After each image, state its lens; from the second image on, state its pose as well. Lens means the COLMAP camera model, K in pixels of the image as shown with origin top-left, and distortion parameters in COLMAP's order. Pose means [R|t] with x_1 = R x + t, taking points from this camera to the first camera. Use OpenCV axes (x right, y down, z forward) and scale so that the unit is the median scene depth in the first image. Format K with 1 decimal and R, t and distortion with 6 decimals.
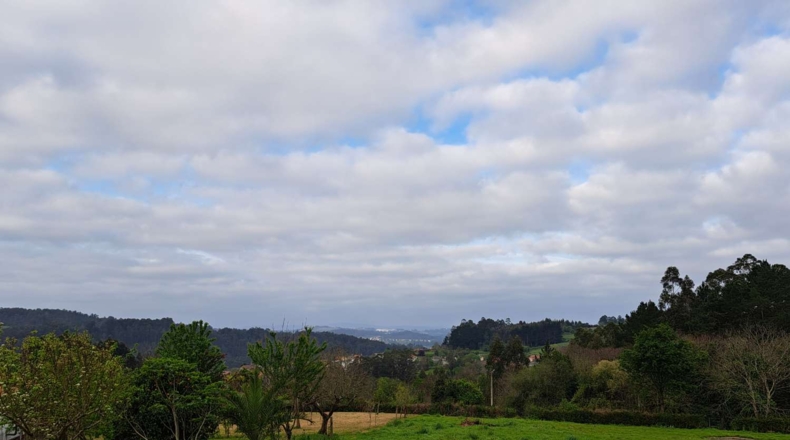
lens RADIAL K [[673.4, 0, 411.3], [0, 673.4, 284.4], [0, 0, 1]] dist [0.105179, -0.177245]
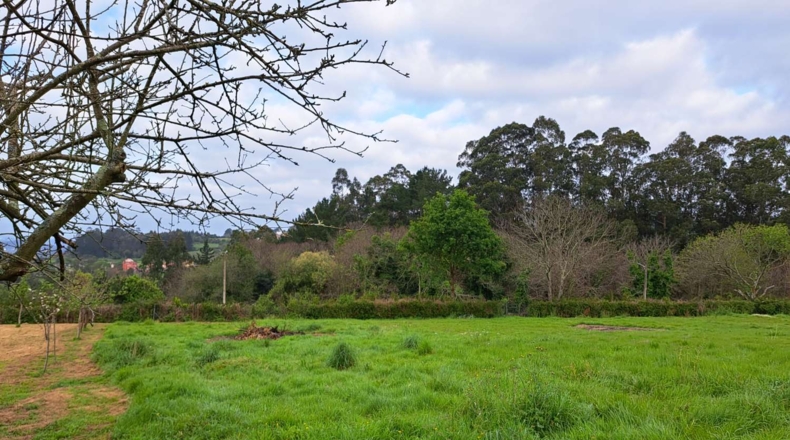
lens RADIAL K [[570.0, 0, 397.4], [0, 570.0, 284.6], [0, 0, 1]] dist [0.081951, -0.090242]
pose [[0.842190, -0.023148, 0.538684, -0.024722], [-0.052247, 0.990873, 0.124262, 0.040142], [-0.536643, -0.132797, 0.833294, 0.214784]]
